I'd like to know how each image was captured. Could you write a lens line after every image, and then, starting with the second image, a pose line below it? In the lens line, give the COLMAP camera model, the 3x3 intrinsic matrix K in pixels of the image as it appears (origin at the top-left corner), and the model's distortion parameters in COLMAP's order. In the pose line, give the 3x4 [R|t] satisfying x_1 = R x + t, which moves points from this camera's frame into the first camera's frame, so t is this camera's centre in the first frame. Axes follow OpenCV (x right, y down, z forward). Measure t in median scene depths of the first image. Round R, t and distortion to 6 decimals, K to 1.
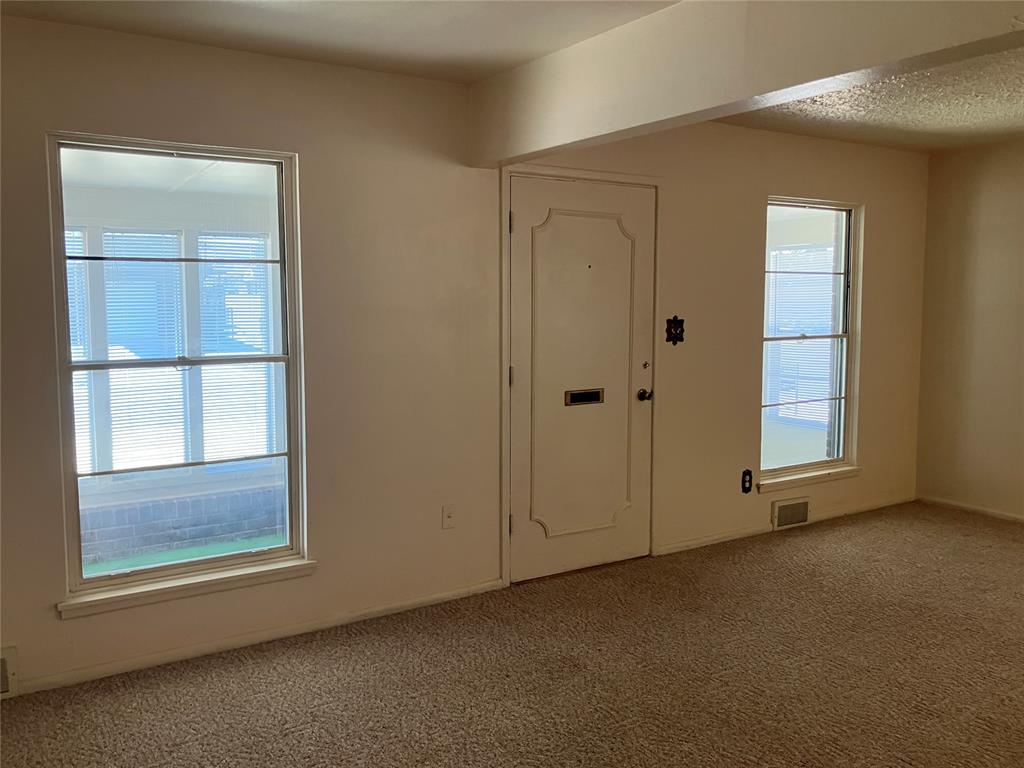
lens RADIAL K [[860.5, 0, 512.0], [0, 860.5, 384.0], [0, 0, 1]] dist [0.045775, -0.006786]
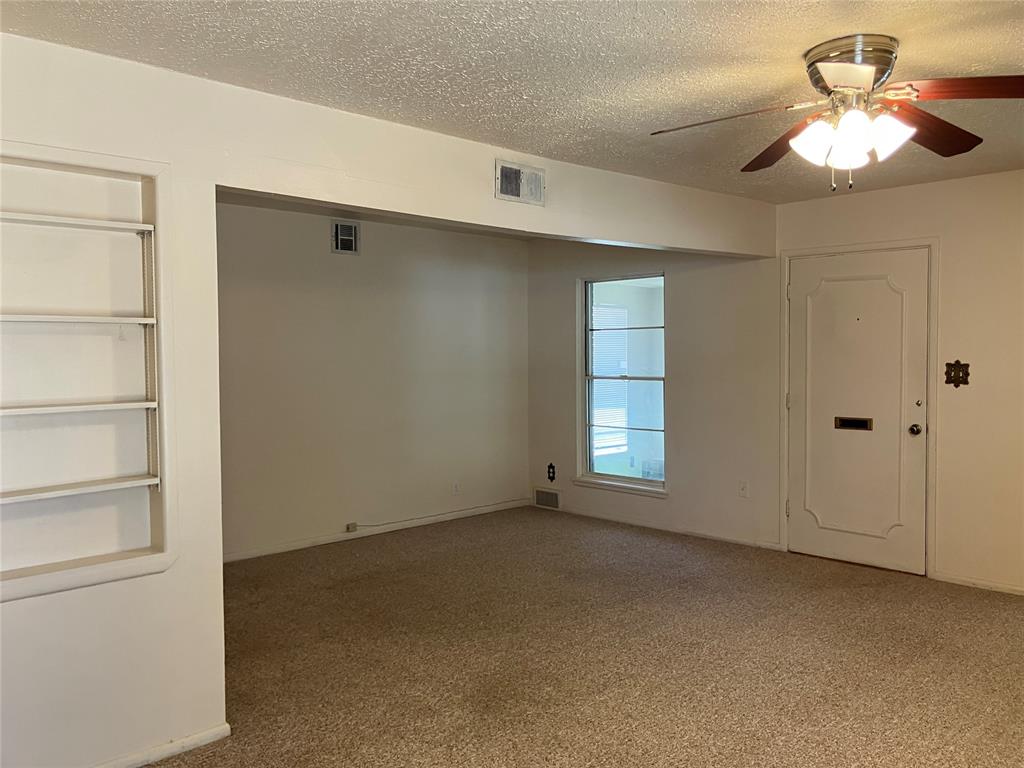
lens RADIAL K [[860.5, 0, 512.0], [0, 860.5, 384.0], [0, 0, 1]] dist [0.045775, -0.006786]
pose [[0.200310, 0.054855, -0.978196, 1.157570], [-0.069437, 0.996716, 0.041674, -0.057282], [0.977269, 0.059575, 0.203461, 0.246878]]
